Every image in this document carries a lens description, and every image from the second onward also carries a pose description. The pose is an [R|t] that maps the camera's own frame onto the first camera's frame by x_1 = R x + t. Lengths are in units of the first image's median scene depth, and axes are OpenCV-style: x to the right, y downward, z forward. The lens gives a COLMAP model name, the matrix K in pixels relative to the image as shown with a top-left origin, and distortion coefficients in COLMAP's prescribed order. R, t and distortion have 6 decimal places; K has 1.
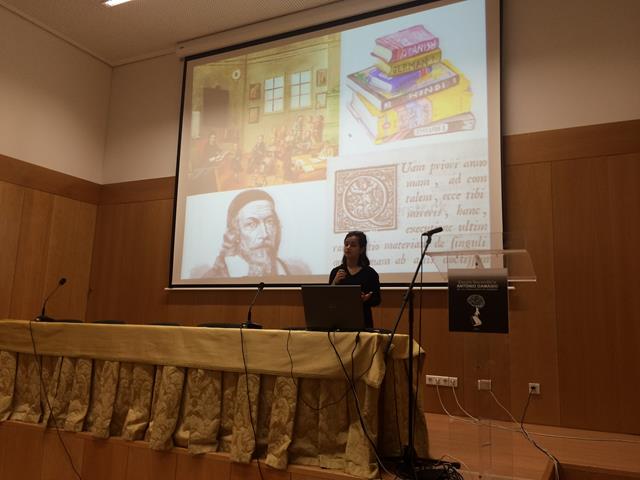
lens RADIAL K [[543.6, 0, 319.2], [0, 543.6, 240.6], [0, 0, 1]] dist [0.098177, -0.146933]
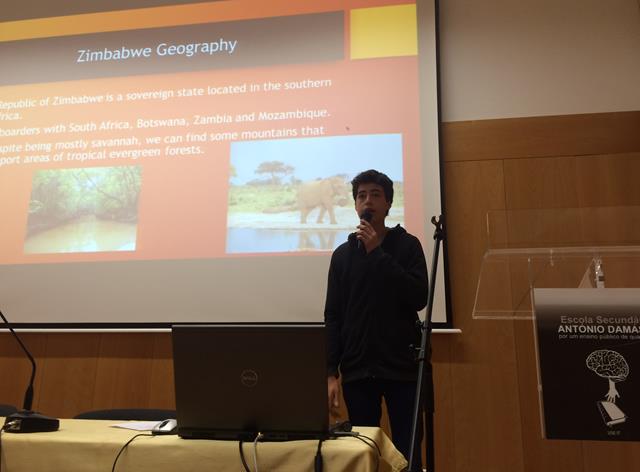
lens RADIAL K [[558.1, 0, 319.1], [0, 558.1, 239.2], [0, 0, 1]] dist [0.067970, -0.097908]
pose [[0.953723, 0.053121, 0.295957, -0.050822], [-0.031951, 0.996602, -0.075917, 0.043450], [-0.298985, 0.062947, 0.952180, 0.521775]]
